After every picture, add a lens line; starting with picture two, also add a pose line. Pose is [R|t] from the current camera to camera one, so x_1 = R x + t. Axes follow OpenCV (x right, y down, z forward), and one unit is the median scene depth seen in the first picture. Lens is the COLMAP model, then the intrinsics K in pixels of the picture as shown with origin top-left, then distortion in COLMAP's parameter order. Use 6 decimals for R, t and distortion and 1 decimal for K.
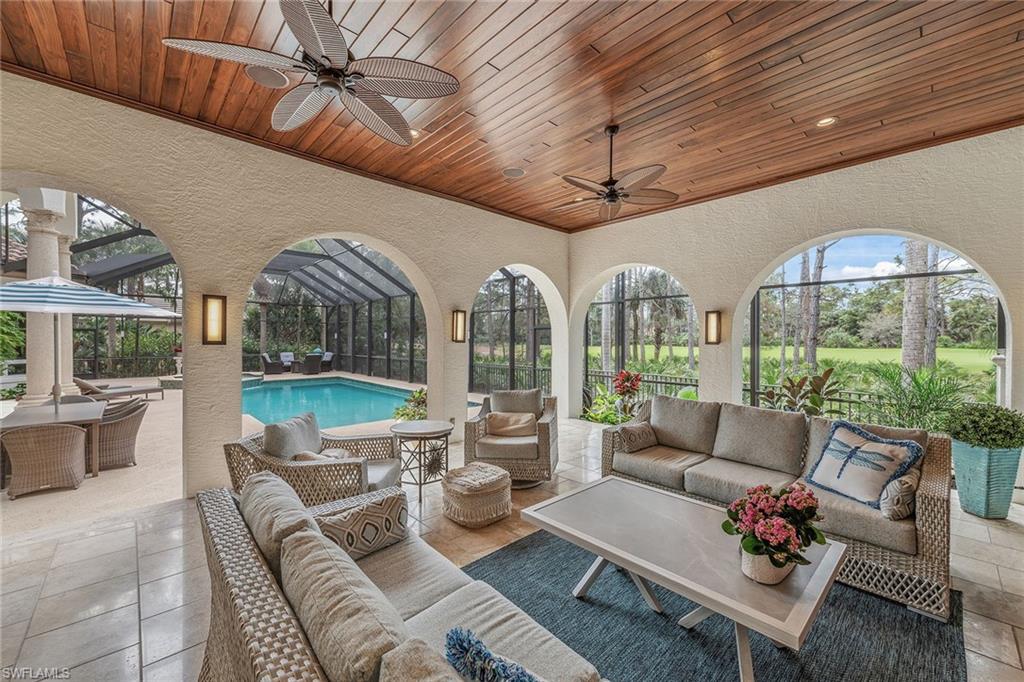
lens RADIAL K [[403.1, 0, 505.4], [0, 403.1, 338.8], [0, 0, 1]] dist [0.018219, 0.000209]
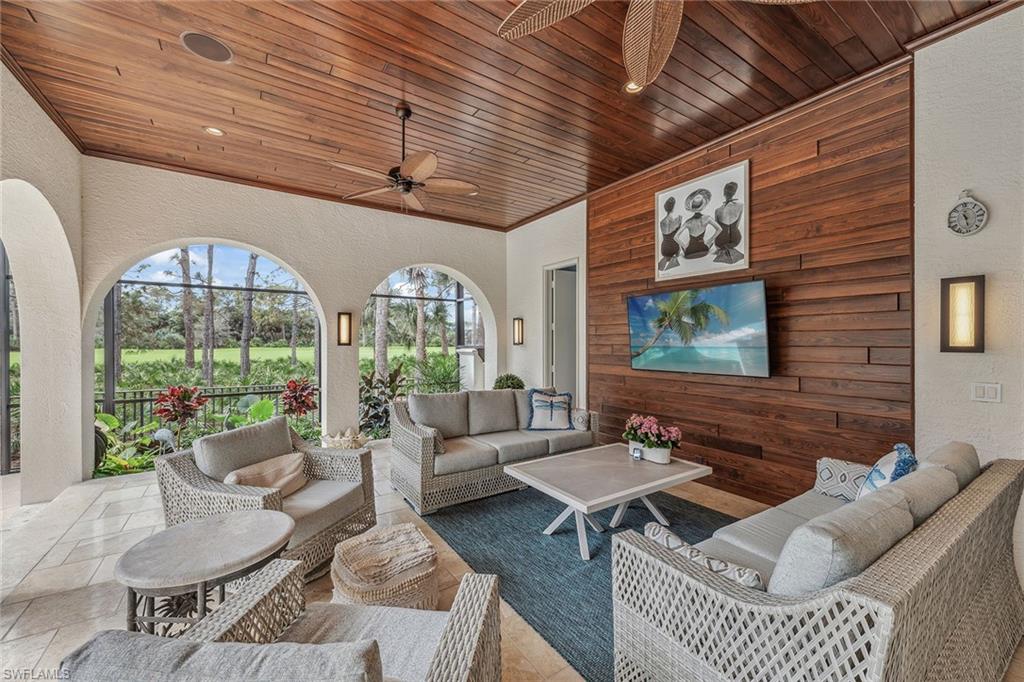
lens RADIAL K [[403.1, 0, 504.9], [0, 403.1, 344.0], [0, 0, 1]] dist [0.018219, 0.000209]
pose [[0.154235, -0.011557, 0.987967, -0.517085], [0.001777, 0.999933, 0.011419, -0.001464], [-0.988033, -0.000006, 0.154245, 0.537829]]
